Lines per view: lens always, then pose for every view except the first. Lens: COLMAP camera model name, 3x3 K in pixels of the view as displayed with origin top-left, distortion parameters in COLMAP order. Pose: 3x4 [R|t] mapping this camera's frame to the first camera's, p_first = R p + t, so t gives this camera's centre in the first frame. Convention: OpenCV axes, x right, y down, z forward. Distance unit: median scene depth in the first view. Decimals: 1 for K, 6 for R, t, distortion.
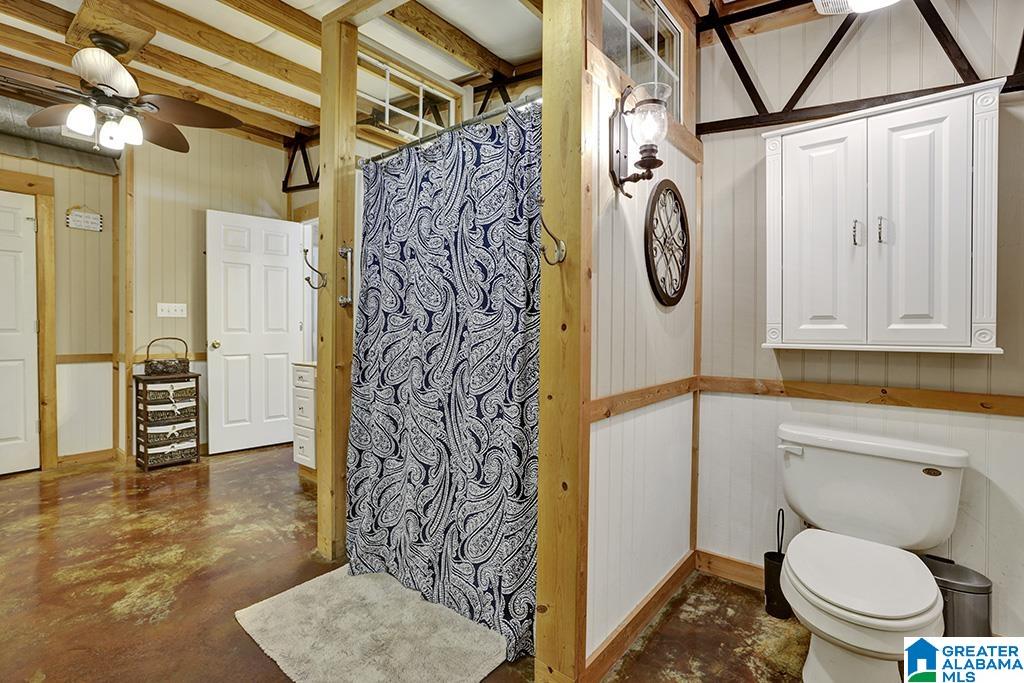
lens RADIAL K [[459.0, 0, 516.3], [0, 459.0, 333.8], [0, 0, 1]] dist [0.003267, 0.001483]
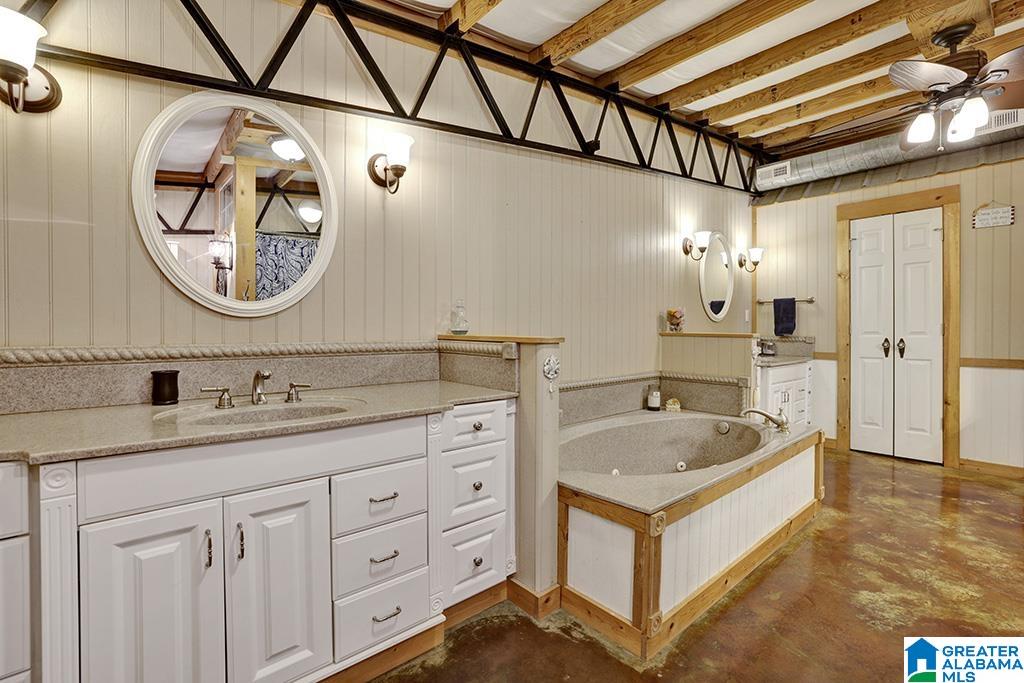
lens RADIAL K [[459.0, 0, 516.3], [0, 459.0, 333.8], [0, 0, 1]] dist [0.003267, 0.001483]
pose [[-0.154001, 0.004807, -0.988059, 0.212016], [-0.010731, 0.999921, 0.006538, -0.003344], [0.988012, 0.011610, -0.153937, 0.261839]]
